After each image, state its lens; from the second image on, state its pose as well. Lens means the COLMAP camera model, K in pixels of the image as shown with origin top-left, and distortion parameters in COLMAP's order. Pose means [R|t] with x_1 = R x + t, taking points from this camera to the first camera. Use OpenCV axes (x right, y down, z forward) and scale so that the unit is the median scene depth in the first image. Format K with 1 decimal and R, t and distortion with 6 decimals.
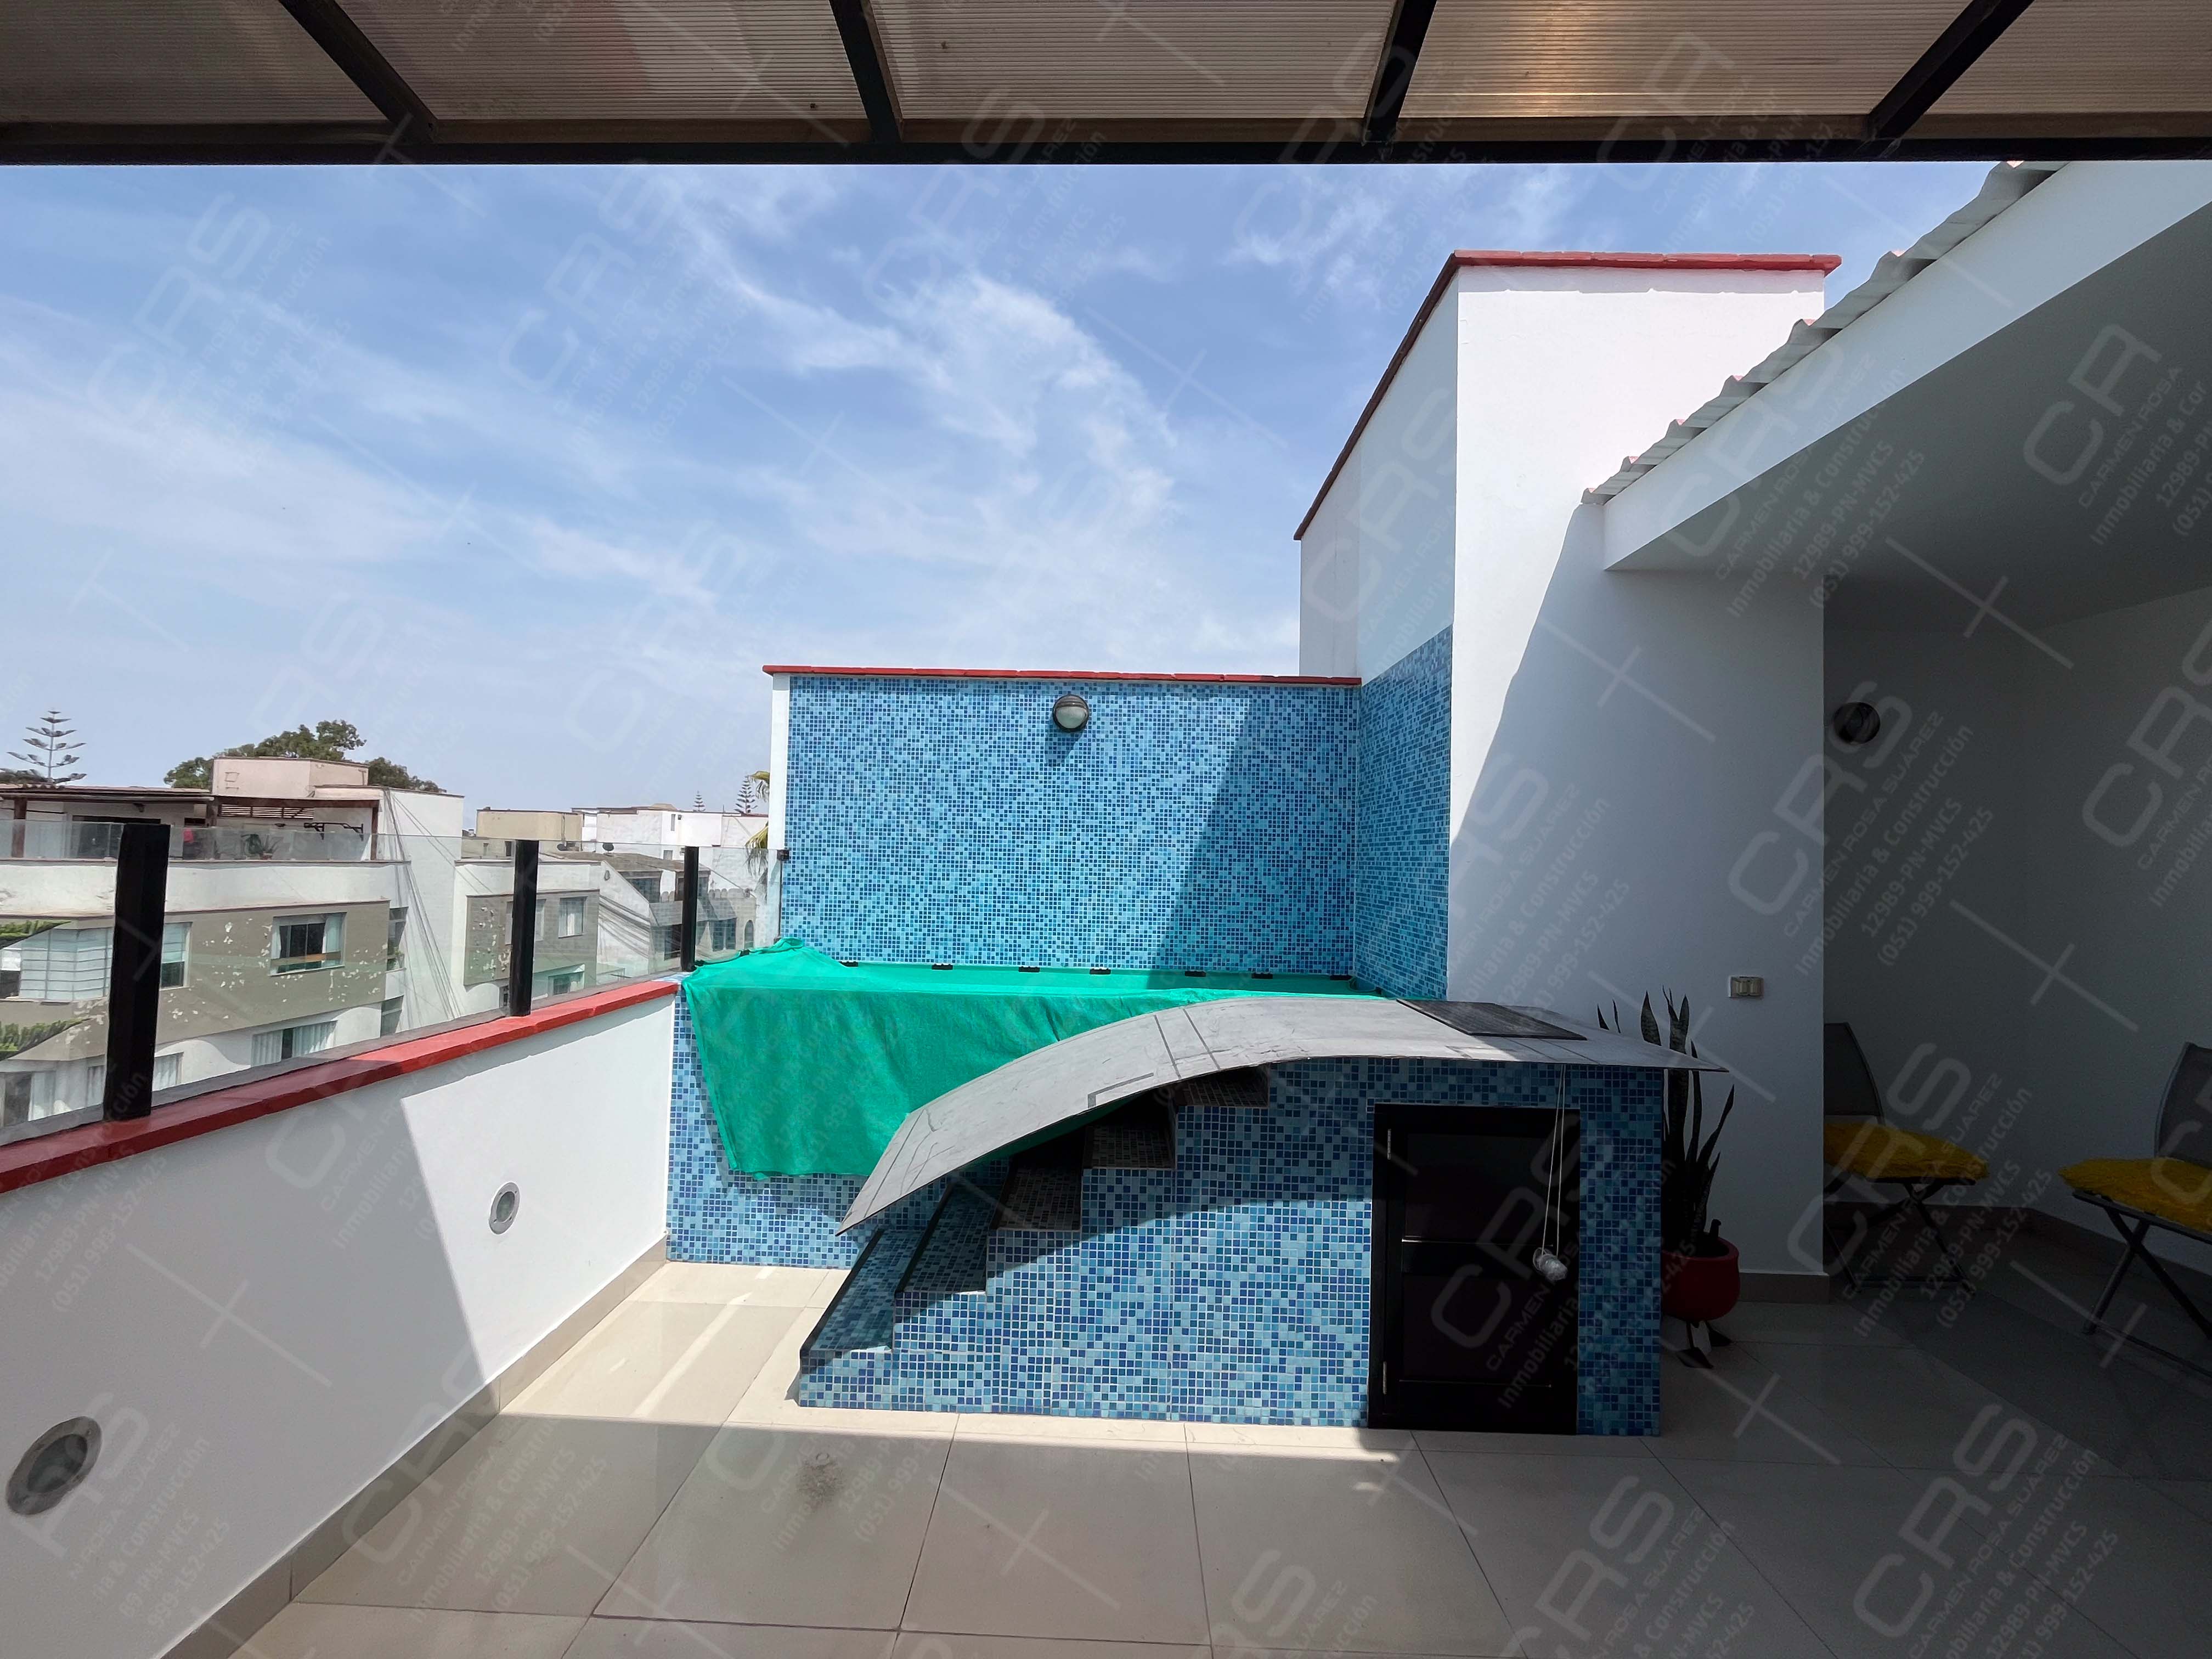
lens RADIAL K [[899.5, 0, 1101.7], [0, 899.5, 839.7], [0, 0, 1]] dist [-0.006117, 0.000050]
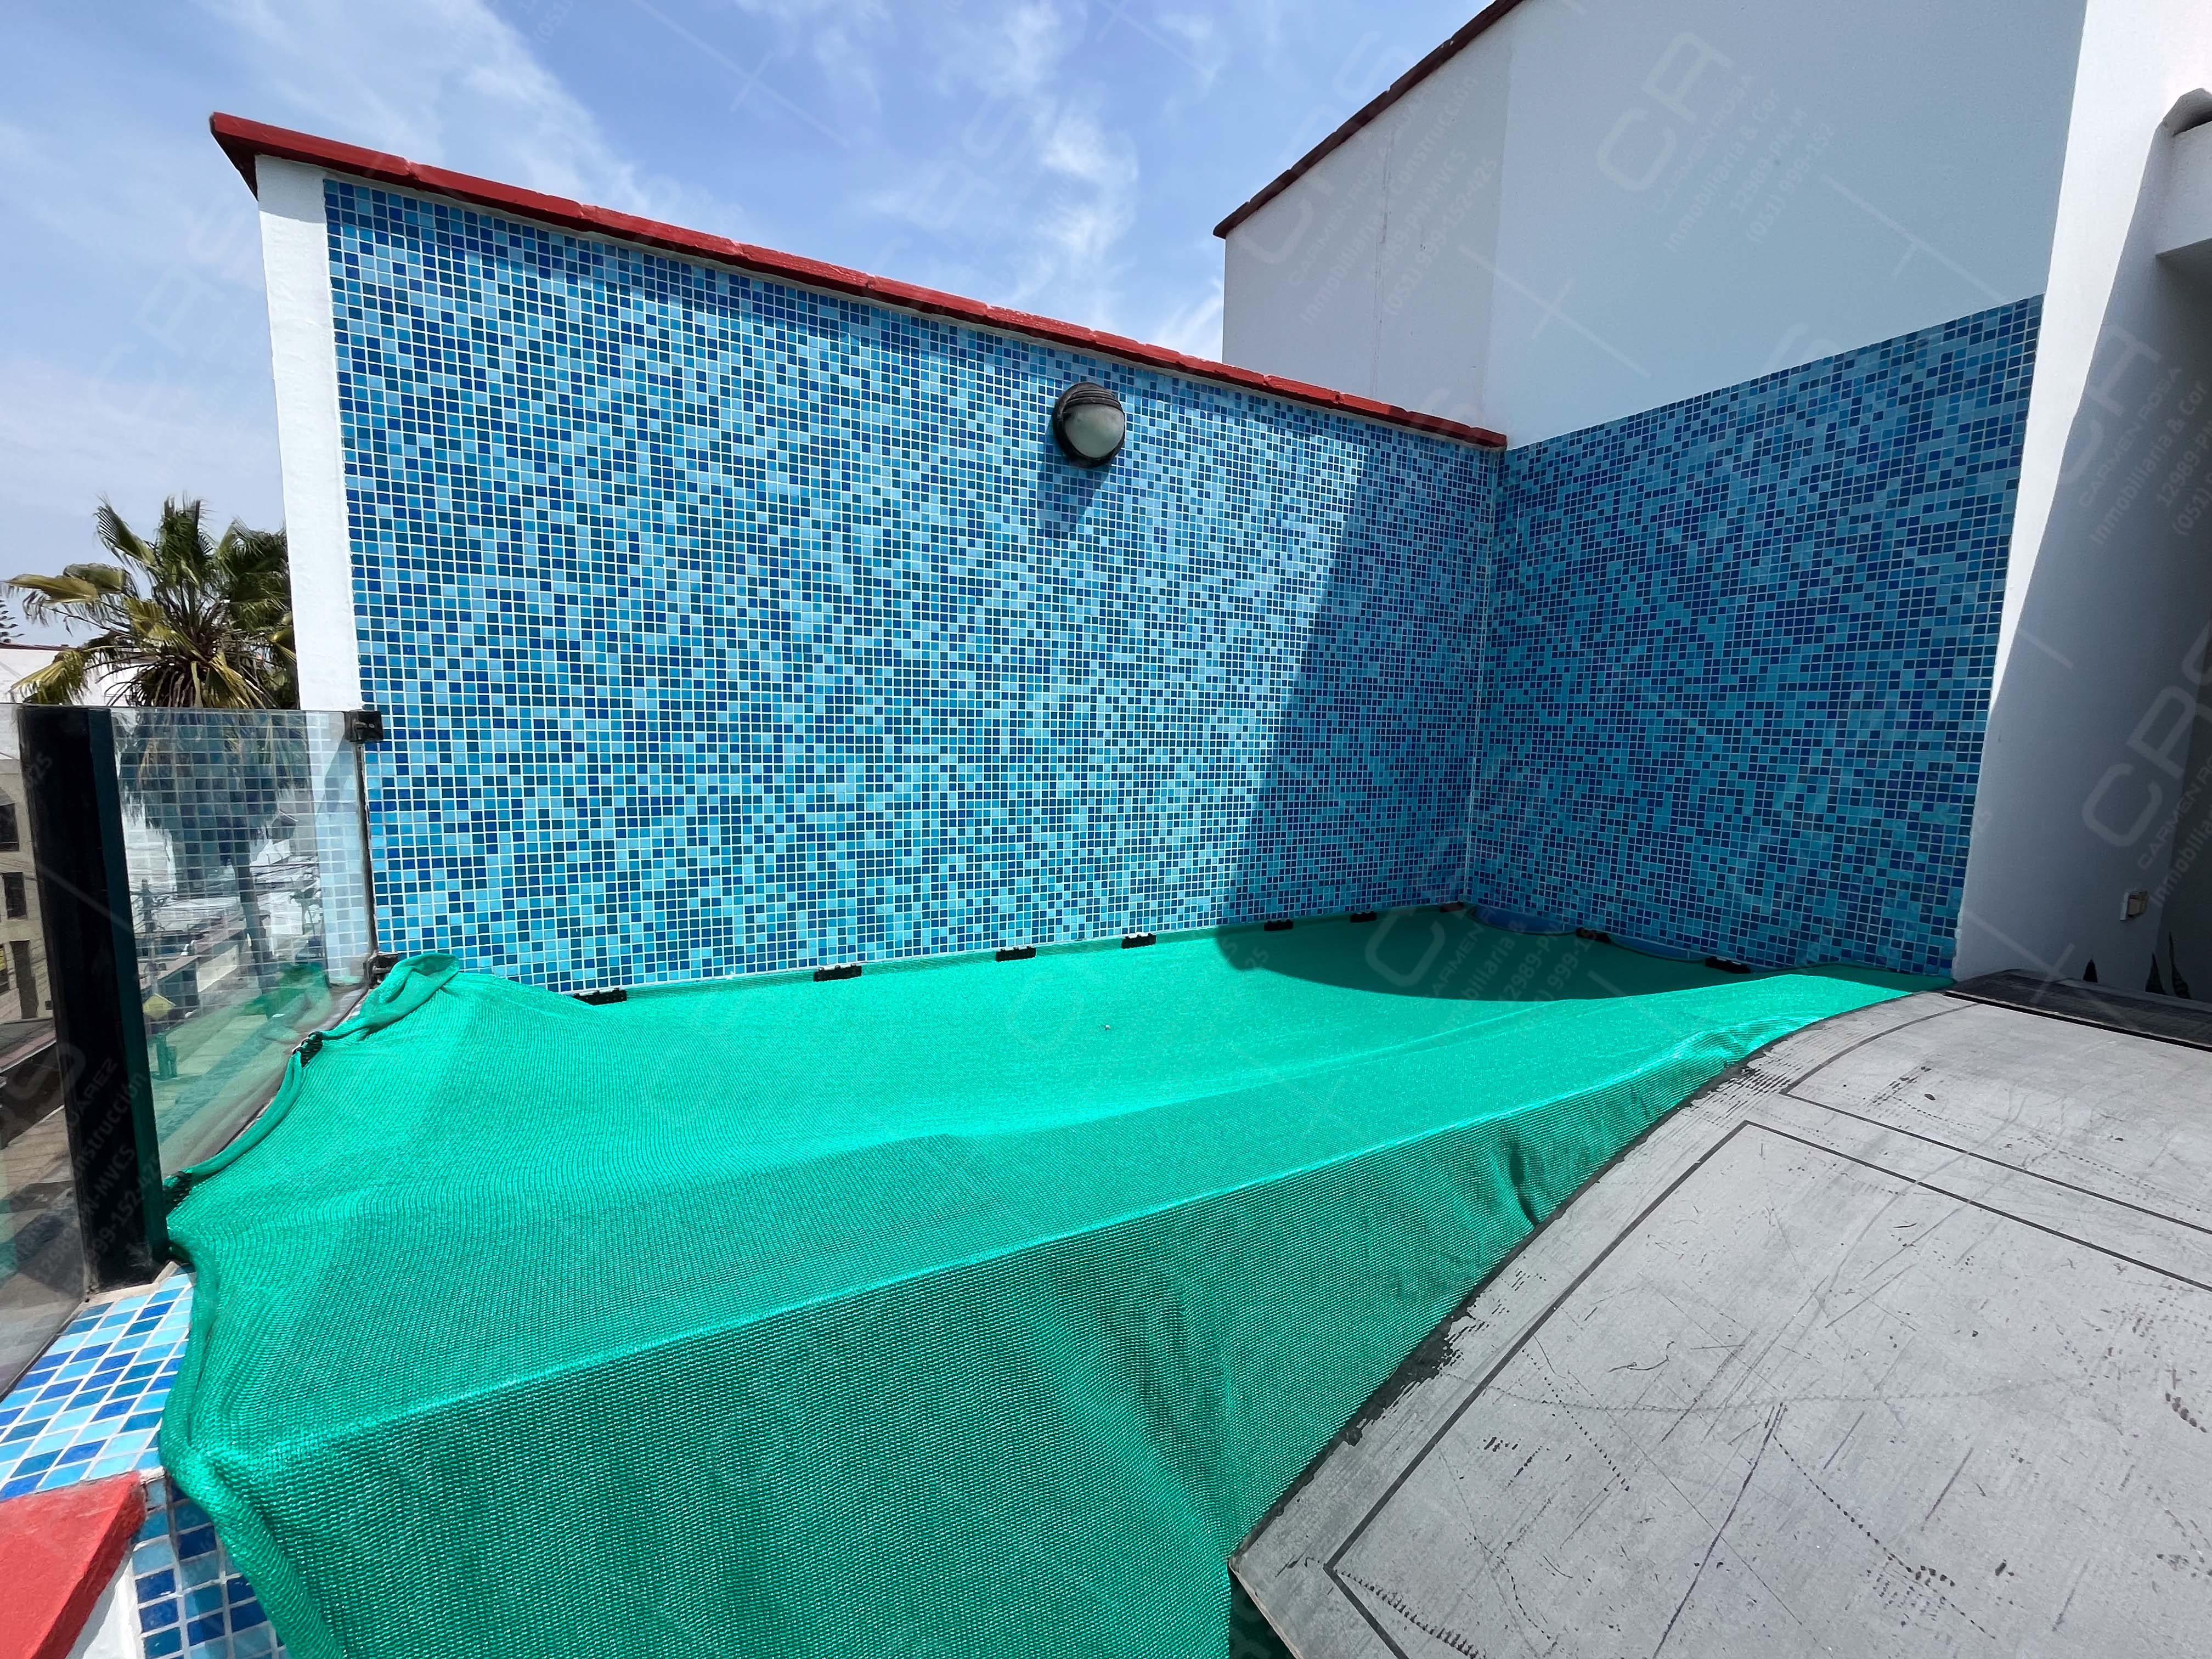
lens RADIAL K [[899.5, 0, 1101.7], [0, 899.5, 839.7], [0, 0, 1]] dist [-0.006117, 0.000050]
pose [[0.872709, -0.067117, 0.483606, -0.275295], [-0.010843, 0.987598, 0.156631, 0.002607], [-0.488121, -0.141937, 0.861157, 0.552257]]
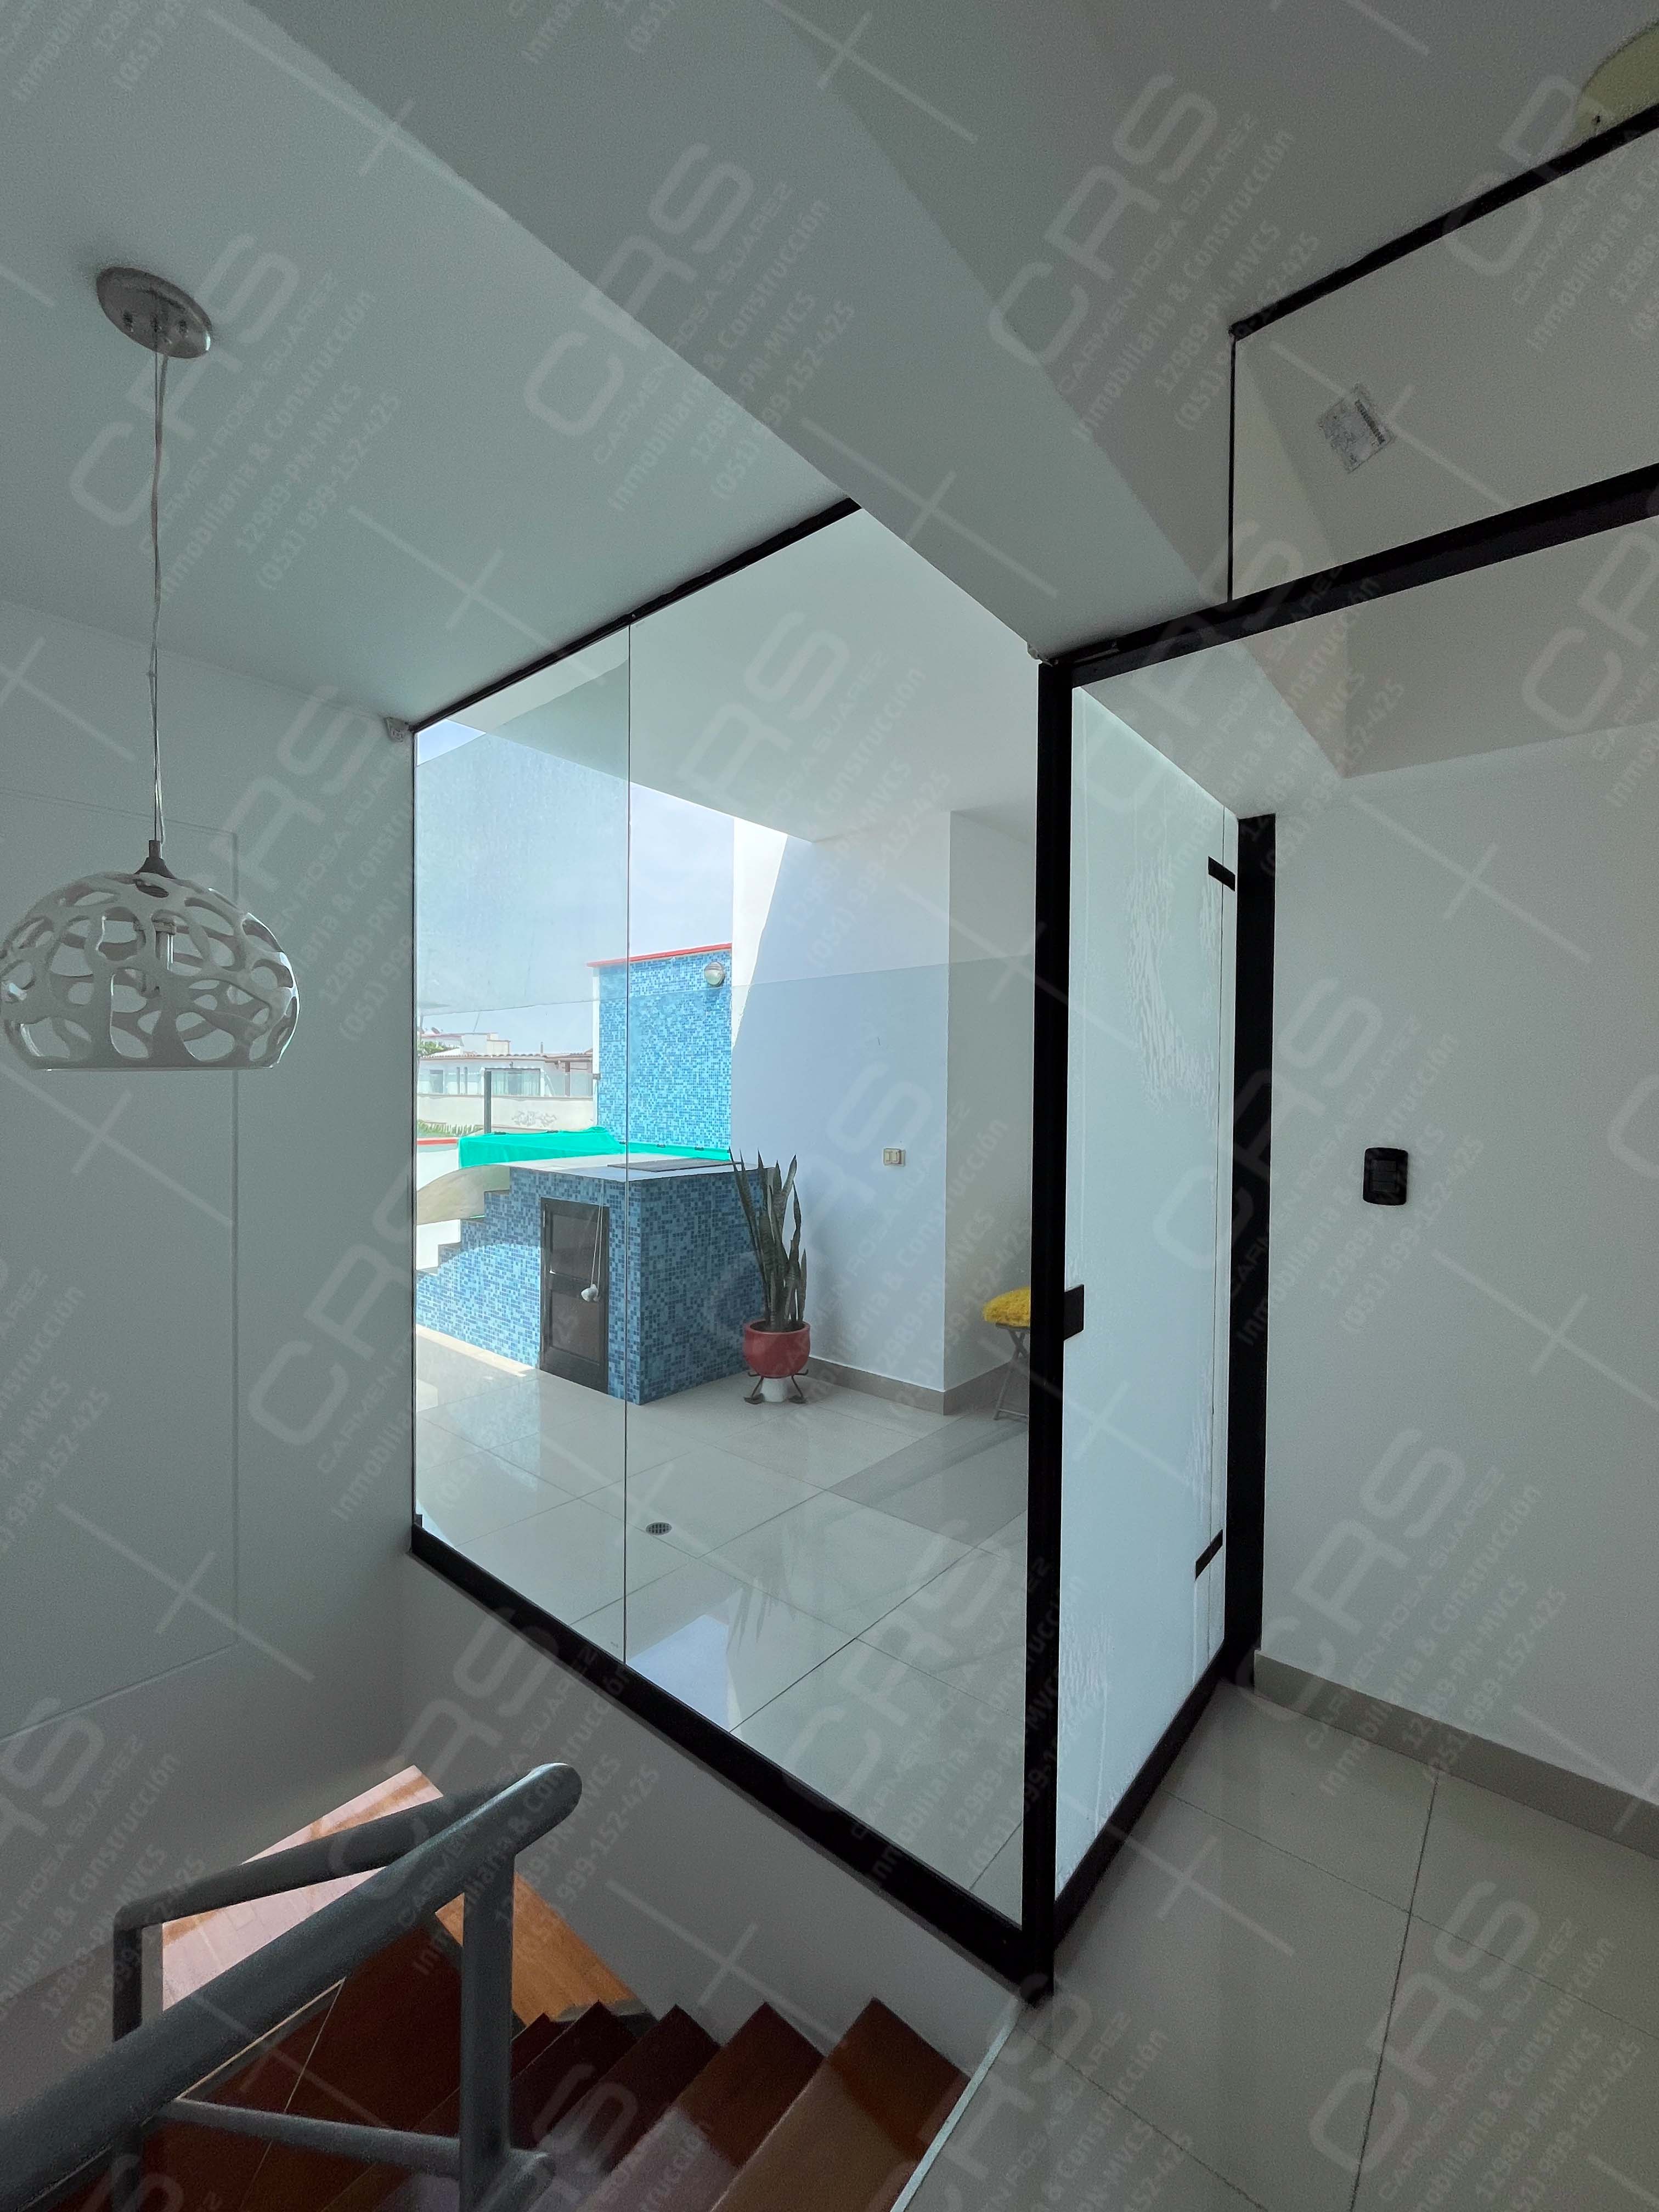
lens RADIAL K [[899.5, 0, 829.5], [0, 899.5, 1106.0], [0, 0, 1]] dist [-0.006117, 0.000050]
pose [[0.784206, -0.003429, -0.620491, 1.014085], [0.024040, 0.999402, 0.024860, 0.040751], [0.620035, -0.034412, 0.783819, -0.036629]]
